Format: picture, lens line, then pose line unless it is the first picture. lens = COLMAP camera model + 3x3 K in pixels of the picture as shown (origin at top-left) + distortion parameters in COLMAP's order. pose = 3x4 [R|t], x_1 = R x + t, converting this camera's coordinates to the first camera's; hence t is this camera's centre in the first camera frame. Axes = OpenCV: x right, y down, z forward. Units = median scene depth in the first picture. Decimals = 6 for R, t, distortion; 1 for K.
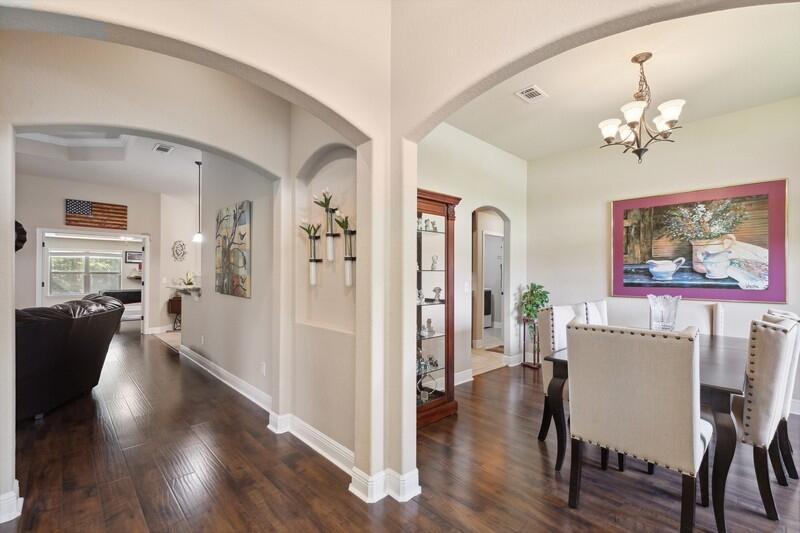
lens RADIAL K [[357.3, 0, 400.0], [0, 357.3, 266.5], [0, 0, 1]] dist [-0.000865, -0.000207]
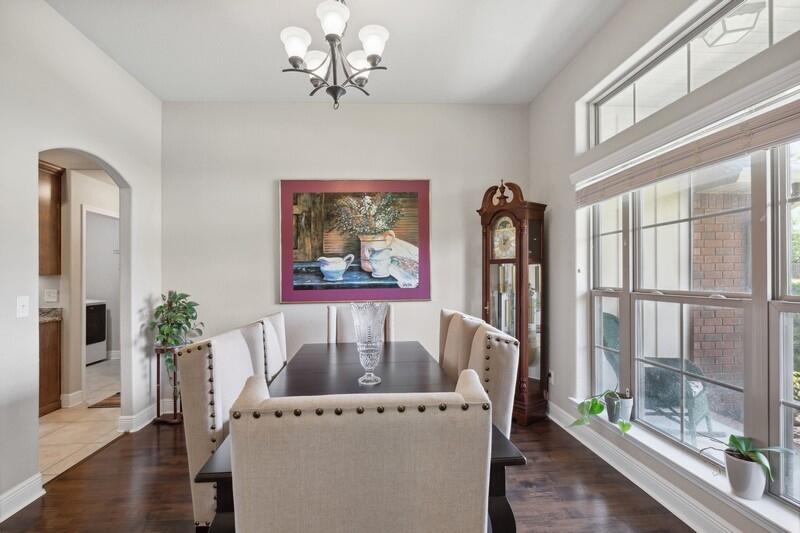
lens RADIAL K [[445.6, 0, 400.0], [0, 445.6, 266.5], [0, 0, 1]] dist [0.000129, -0.000220]
pose [[0.677575, -0.003084, 0.735447, 0.068034], [0.004227, 0.999991, 0.000299, 0.004875], [-0.735442, 0.002906, 0.677582, 0.173817]]
